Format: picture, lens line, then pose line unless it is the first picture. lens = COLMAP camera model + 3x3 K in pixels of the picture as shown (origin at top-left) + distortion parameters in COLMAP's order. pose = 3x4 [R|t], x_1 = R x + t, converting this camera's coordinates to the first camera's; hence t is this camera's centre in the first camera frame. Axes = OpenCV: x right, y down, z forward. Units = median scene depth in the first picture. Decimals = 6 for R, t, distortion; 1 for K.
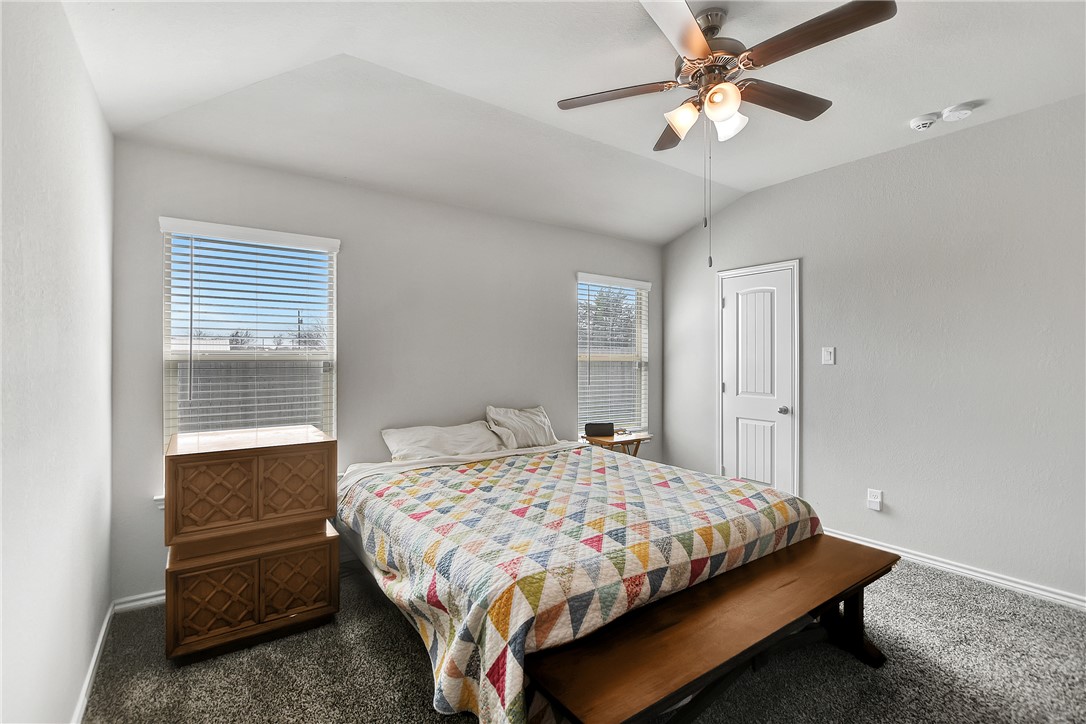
lens RADIAL K [[476.7, 0, 512.6], [0, 476.7, 358.2], [0, 0, 1]] dist [-0.041039, -0.000047]
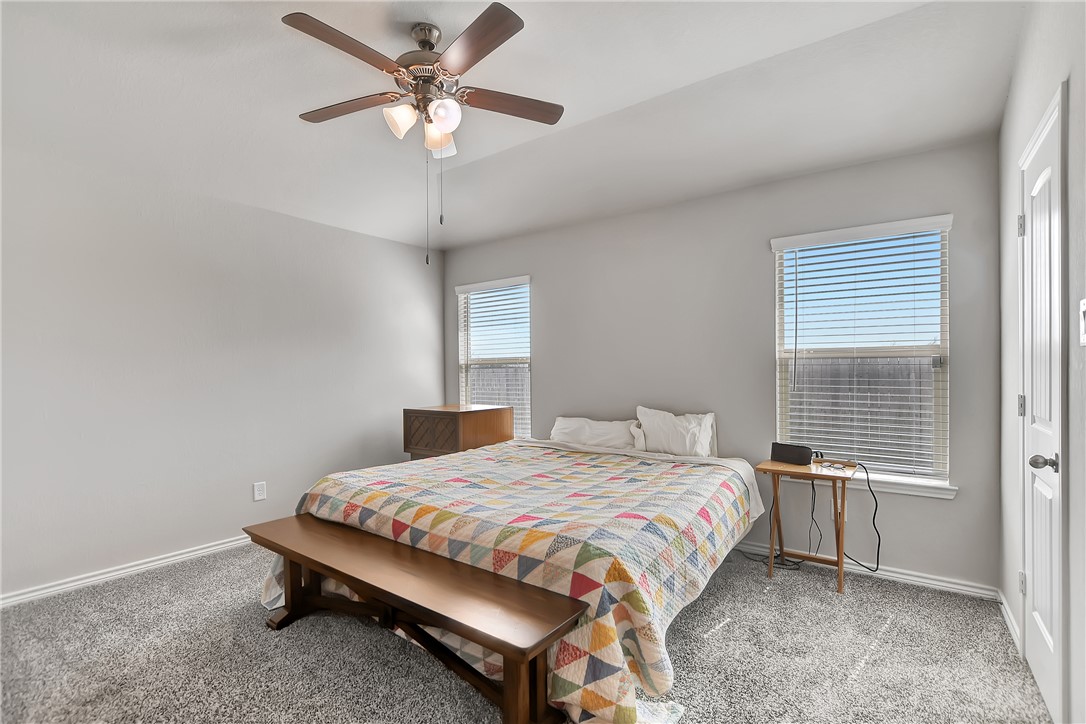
lens RADIAL K [[507.8, 0, 551.1], [0, 507.8, 366.6], [0, 0, 1]] dist [-0.029674, 0.000145]
pose [[0.365218, -0.002011, -0.930920, 1.345570], [0.012475, 0.999918, 0.002734, 0.025394], [0.930838, -0.012612, 0.365214, 0.690077]]
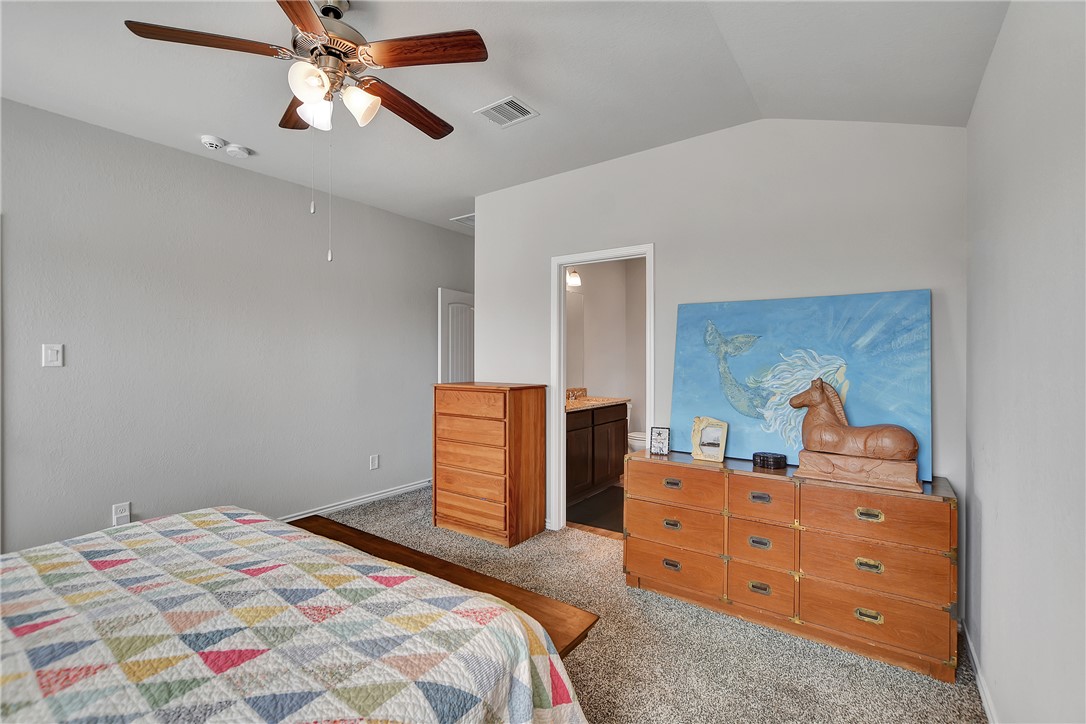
lens RADIAL K [[484.8, 0, 539.6], [0, 484.8, 364.7], [0, 0, 1]] dist [-0.008610, 0.000336]
pose [[-0.349754, -0.025594, 0.936492, -0.545052], [-0.002707, 0.999650, 0.026309, -0.018808], [-0.936838, 0.006666, -0.349701, 0.780614]]
